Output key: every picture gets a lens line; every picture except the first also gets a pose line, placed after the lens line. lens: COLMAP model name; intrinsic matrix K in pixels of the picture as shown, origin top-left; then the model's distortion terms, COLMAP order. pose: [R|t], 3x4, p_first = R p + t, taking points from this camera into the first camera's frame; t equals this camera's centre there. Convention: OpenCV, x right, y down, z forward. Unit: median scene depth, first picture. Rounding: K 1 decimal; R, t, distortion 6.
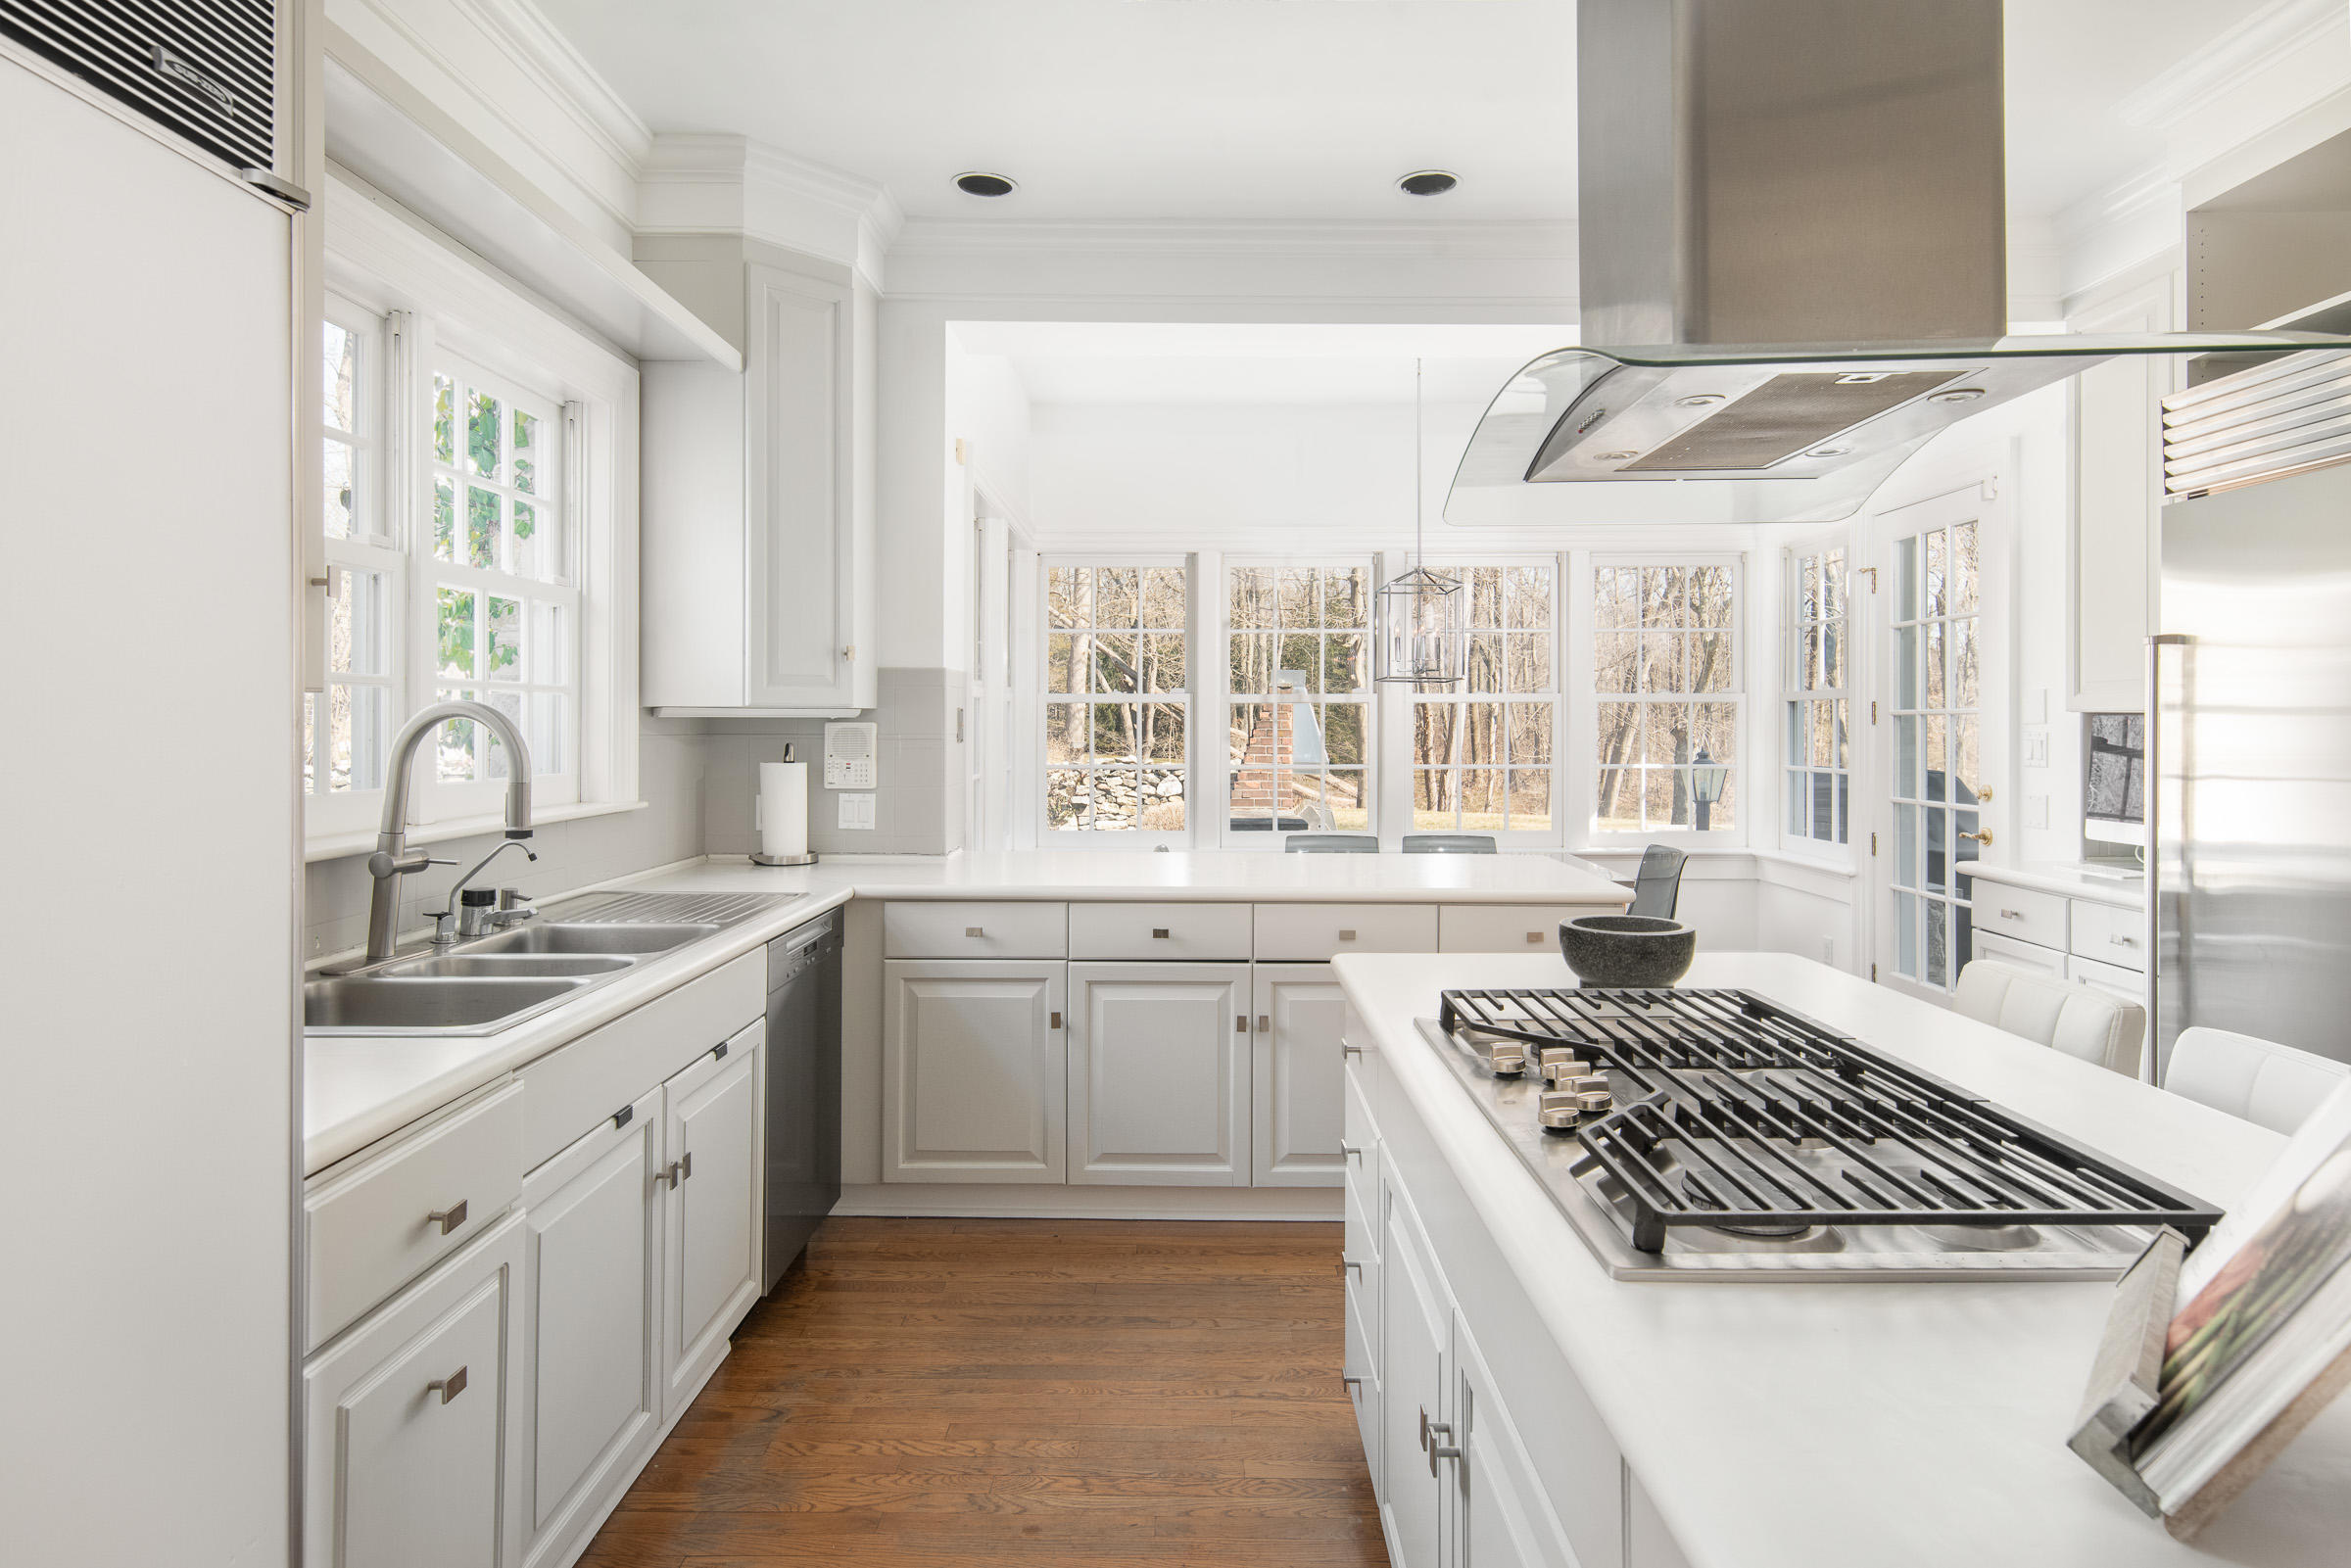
lens RADIAL K [[1332.2, 0, 1178.0], [0, 1332.2, 686.8], [0, 0, 1]] dist [0.001238, -0.000492]
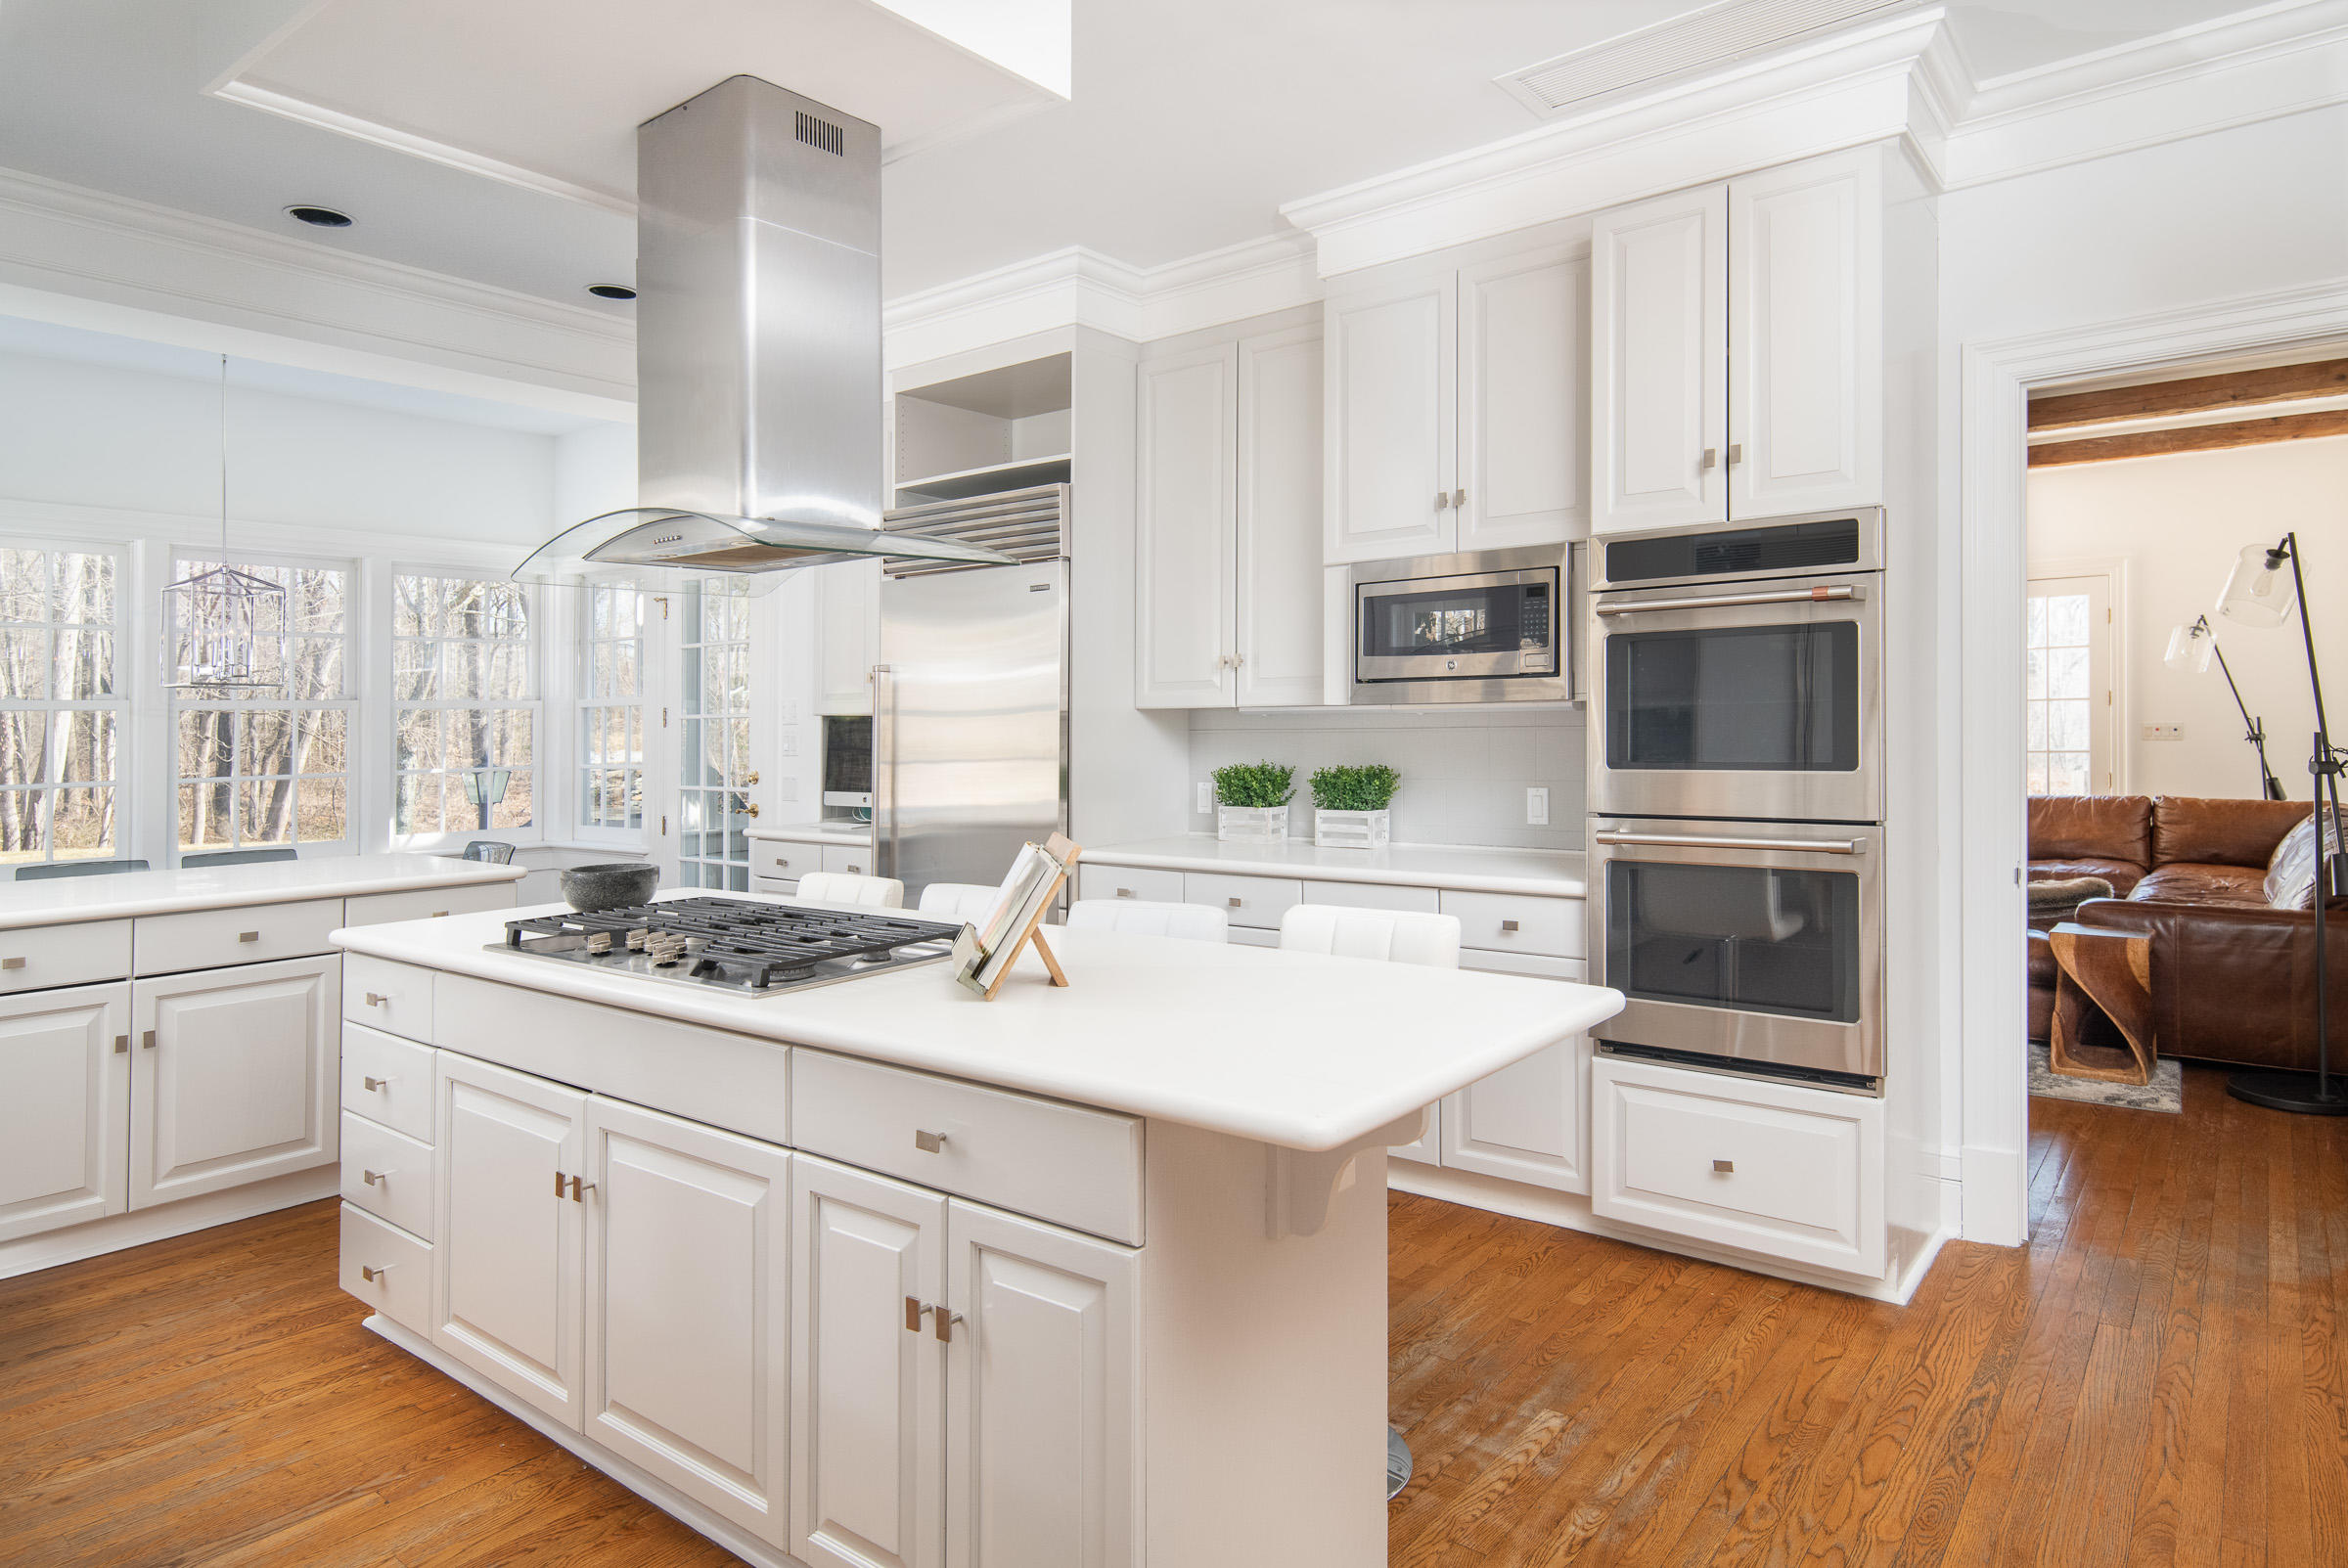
lens RADIAL K [[1330.5, 0, 1176.5], [0, 1330.5, 686.9], [0, 0, 1]] dist [0.001238, -0.000492]
pose [[0.628220, 0.008707, 0.777987, -0.220913], [-0.007809, 0.999958, -0.004886, -0.008295], [-0.777997, -0.003006, 0.628261, -0.202152]]
